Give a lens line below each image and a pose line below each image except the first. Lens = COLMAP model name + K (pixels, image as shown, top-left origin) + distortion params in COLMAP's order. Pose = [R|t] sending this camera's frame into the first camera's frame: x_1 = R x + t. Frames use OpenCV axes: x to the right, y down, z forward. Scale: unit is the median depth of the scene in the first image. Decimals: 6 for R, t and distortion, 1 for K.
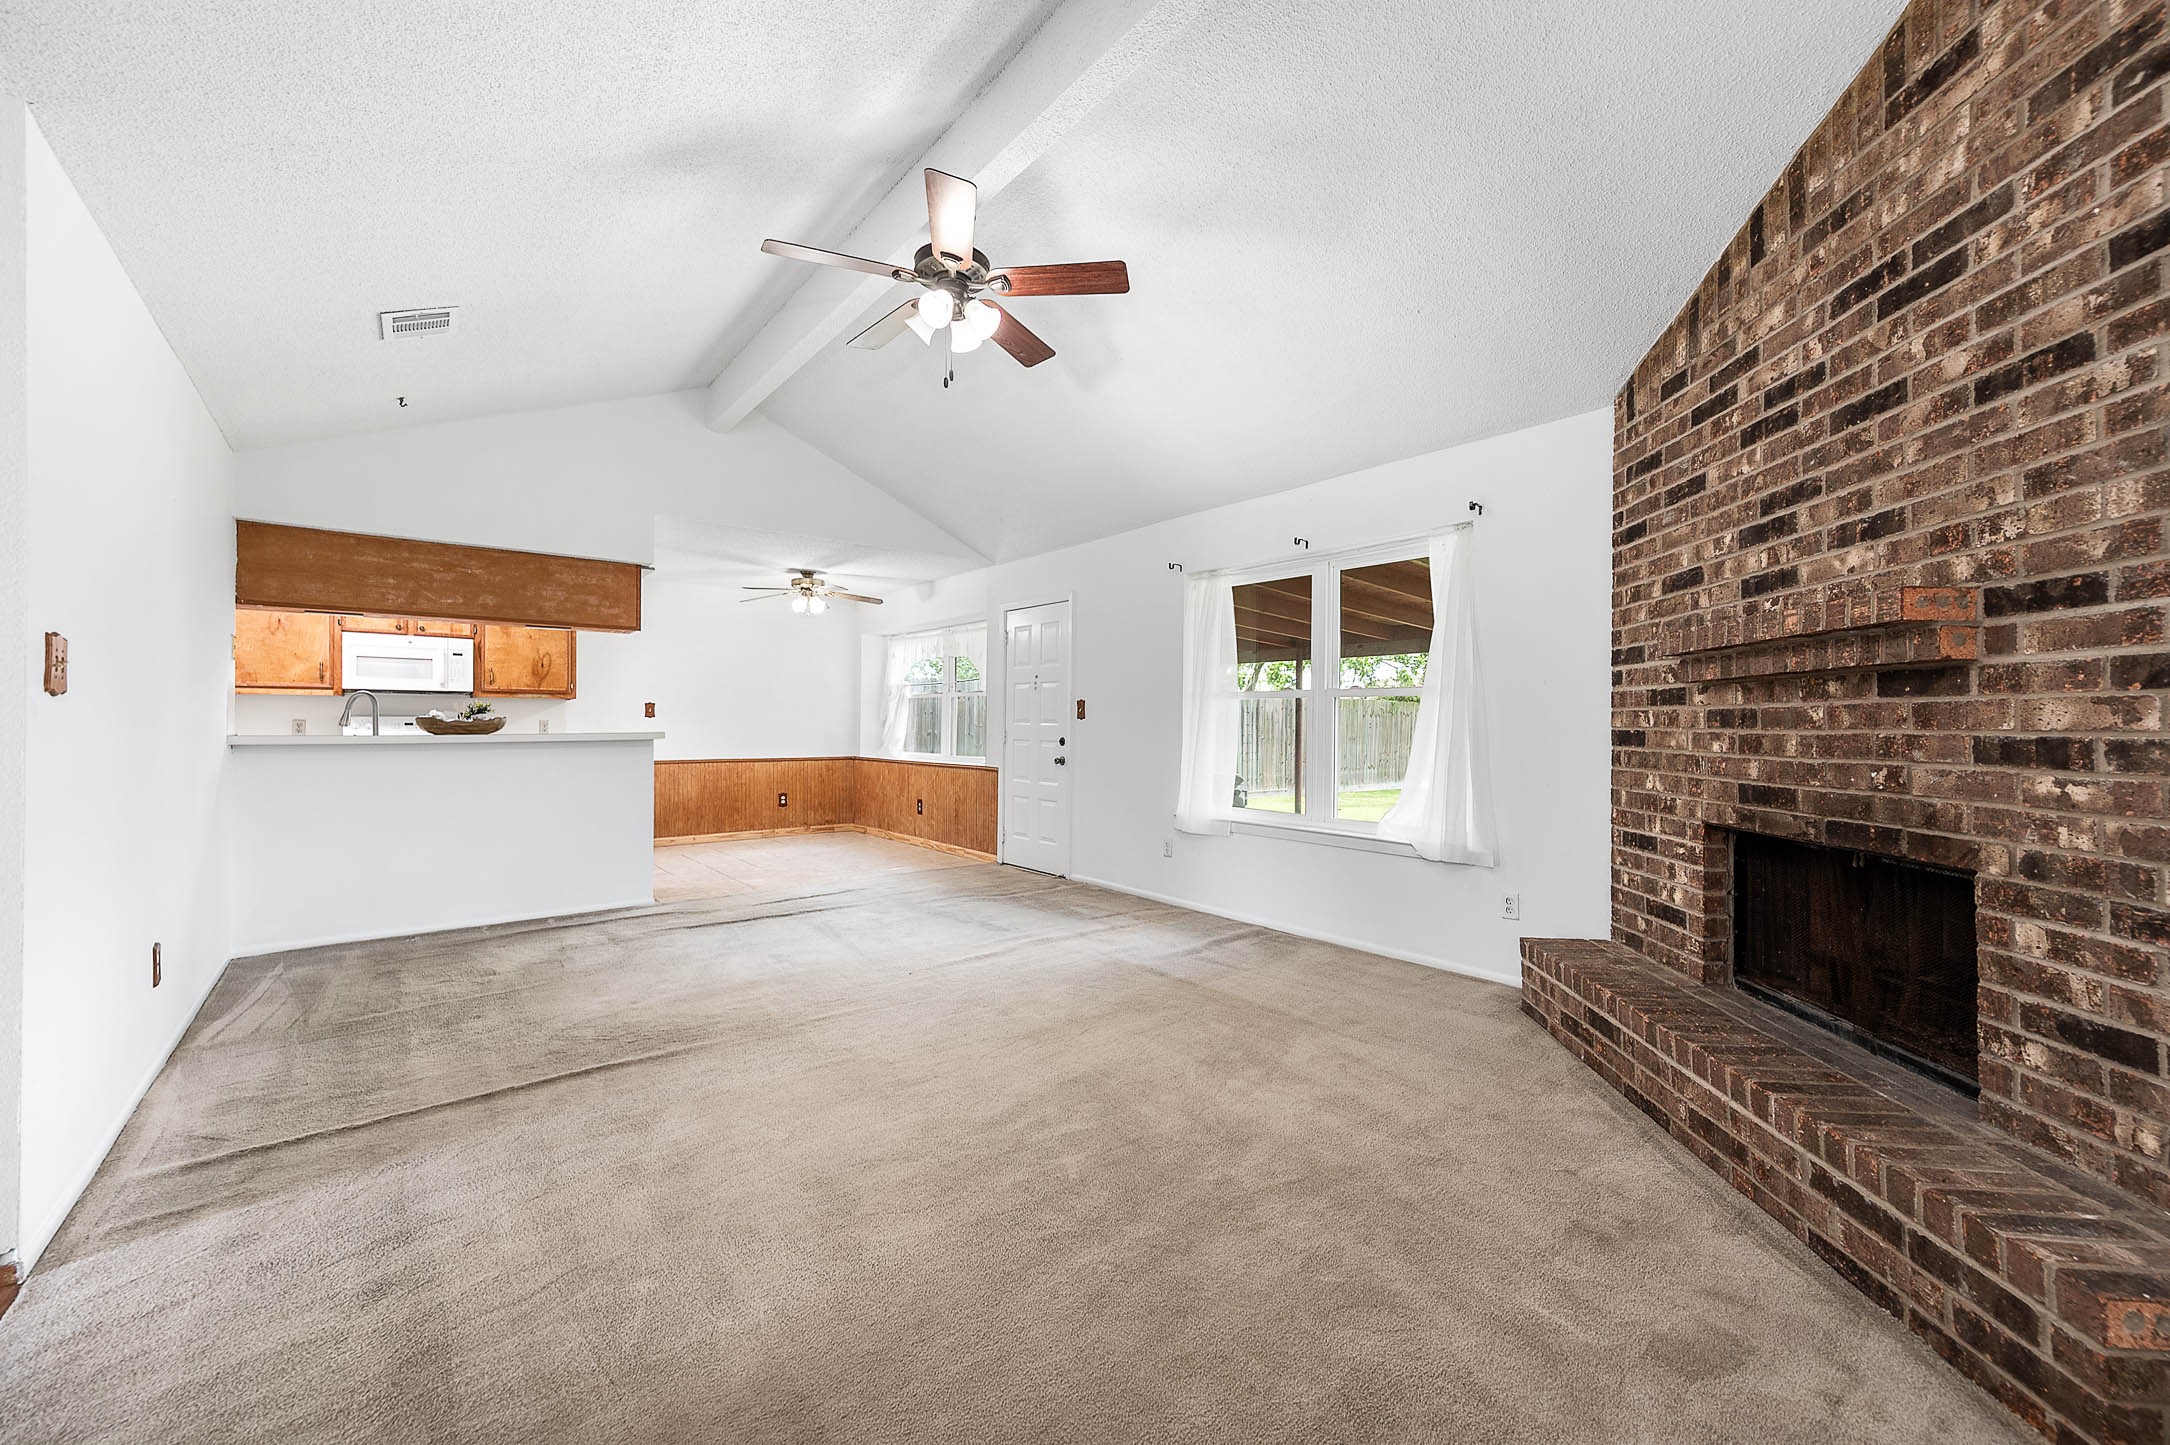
lens RADIAL K [[849.3, 0, 1075.7], [0, 849.3, 723.8], [0, 0, 1]] dist [0.010673, 0.001396]
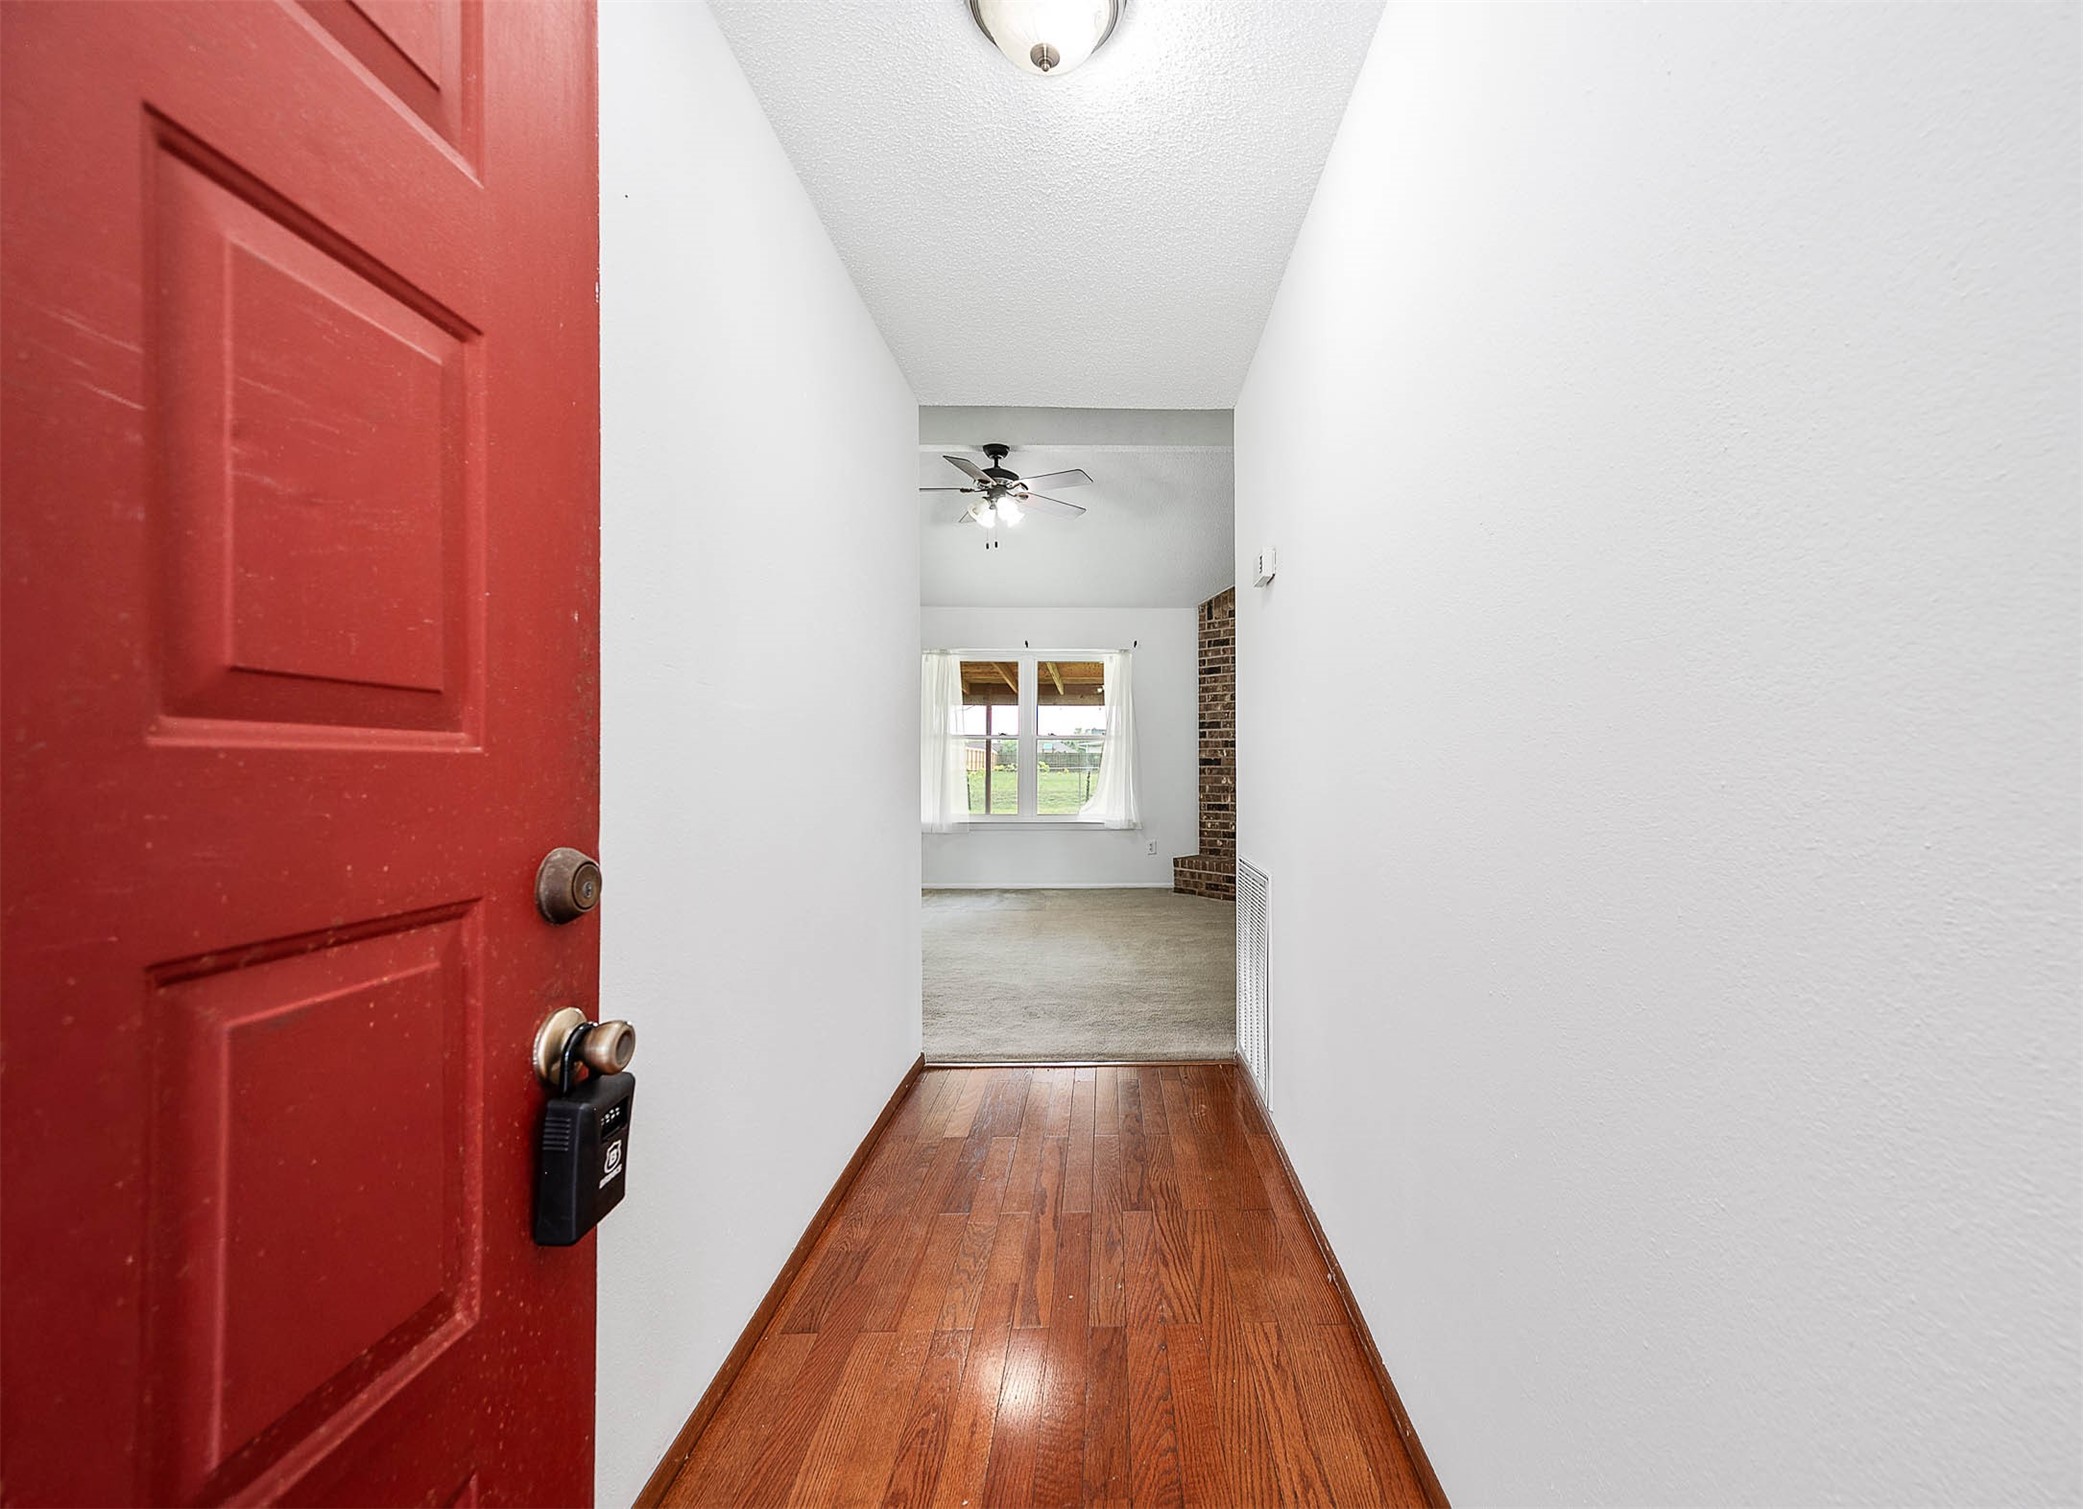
lens RADIAL K [[893.1, 0, 1146.2], [0, 893.1, 760.5], [0, 0, 1]] dist [0.000423, 0.000001]
pose [[0.596169, -0.007927, 0.802820, -1.737869], [0.005378, 0.999968, 0.005880, -0.002026], [-0.802841, 0.000812, 0.596193, -0.339185]]
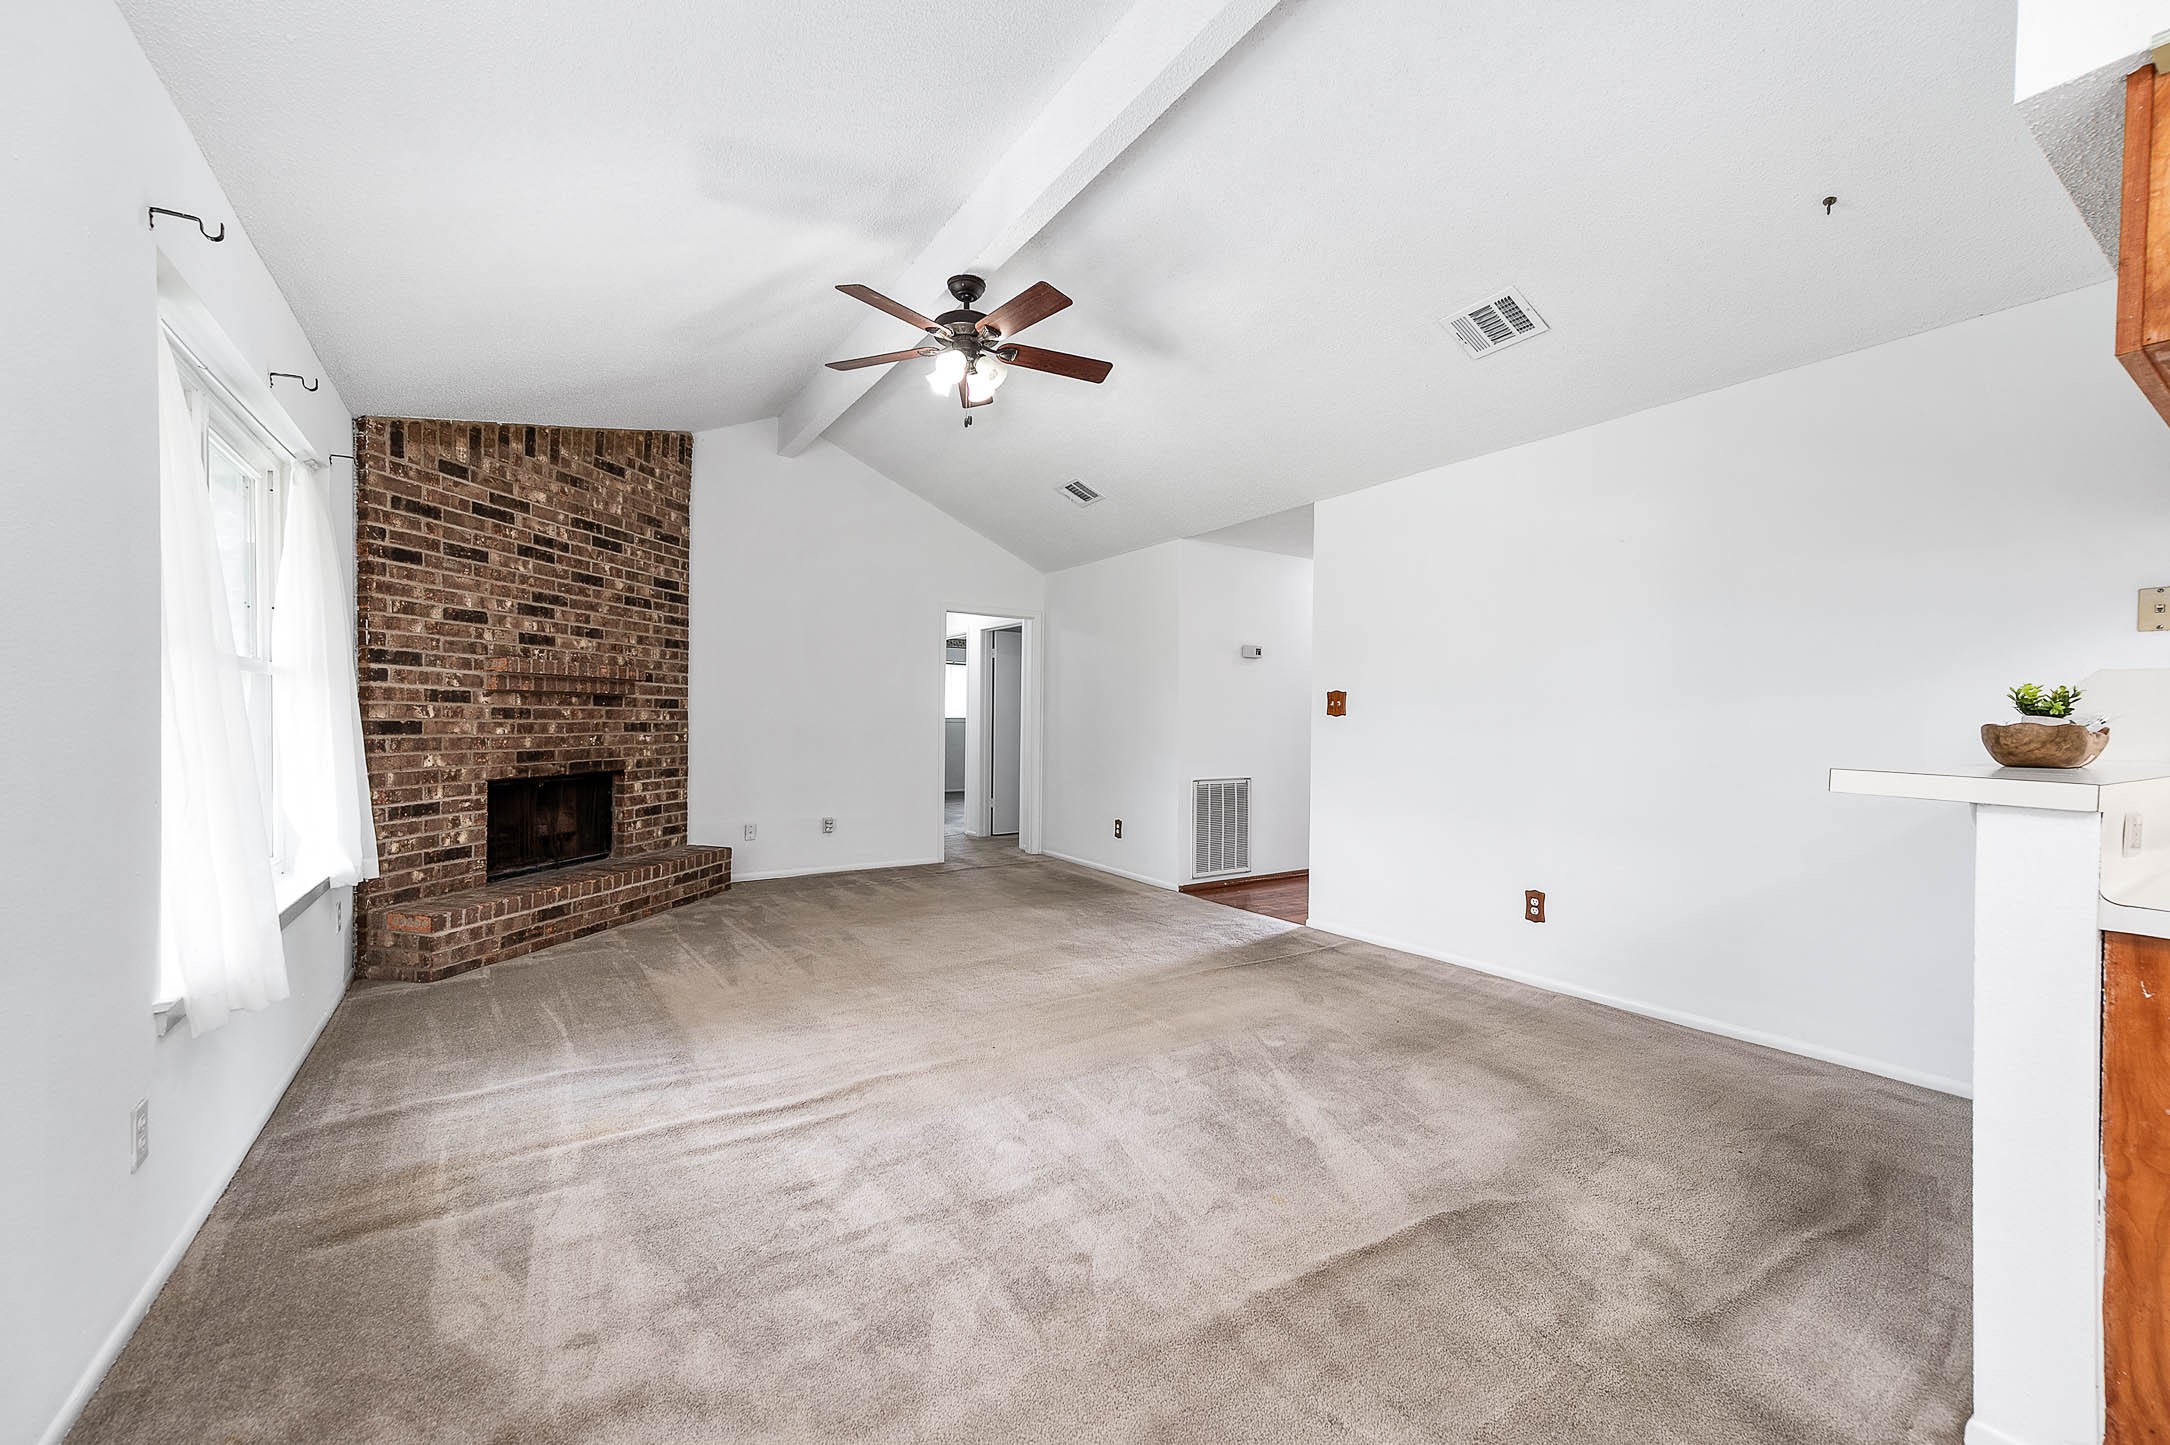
lens RADIAL K [[849.3, 0, 1089.1], [0, 849.3, 729.1], [0, 0, 1]] dist [0.010673, 0.001396]
pose [[-0.996550, -0.014873, 0.081652, -0.523384], [-0.014206, 0.999861, 0.008739, -0.006276], [-0.081771, 0.007549, -0.996623, 2.741727]]
